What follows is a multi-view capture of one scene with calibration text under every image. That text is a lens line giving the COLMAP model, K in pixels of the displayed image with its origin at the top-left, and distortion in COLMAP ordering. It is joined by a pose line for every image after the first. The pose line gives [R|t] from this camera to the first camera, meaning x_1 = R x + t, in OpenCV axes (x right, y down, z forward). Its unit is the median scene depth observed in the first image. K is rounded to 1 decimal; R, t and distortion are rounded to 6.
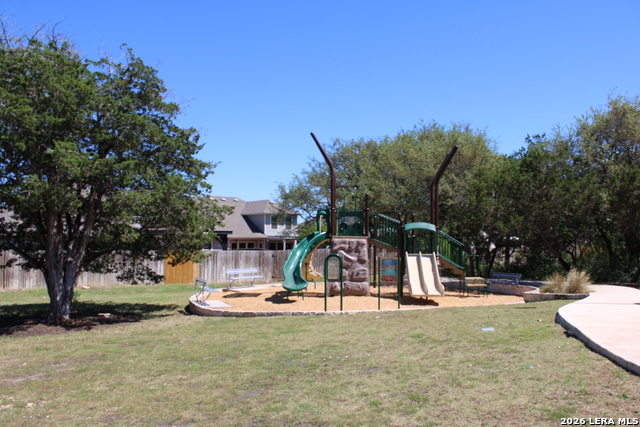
lens RADIAL K [[558.3, 0, 320.0], [0, 558.3, 213.5], [0, 0, 1]] dist [-0.076544, 0.014128]
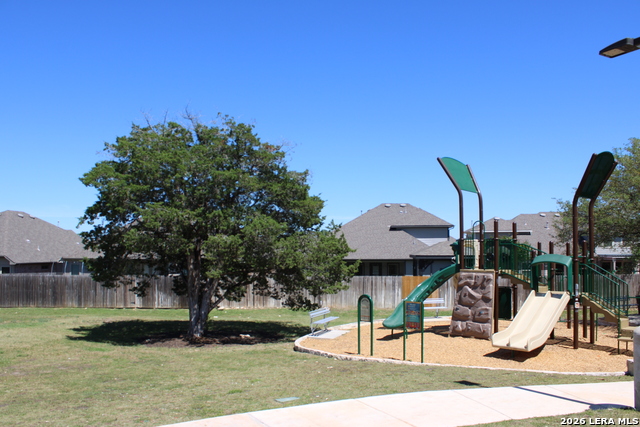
lens RADIAL K [[558.3, 0, 320.0], [0, 558.3, 213.5], [0, 0, 1]] dist [-0.076544, 0.014128]
pose [[0.738277, -0.051087, -0.672560, 0.476612], [0.037199, 0.998694, -0.035026, -0.028155], [0.673471, 0.000841, 0.739213, 0.185294]]
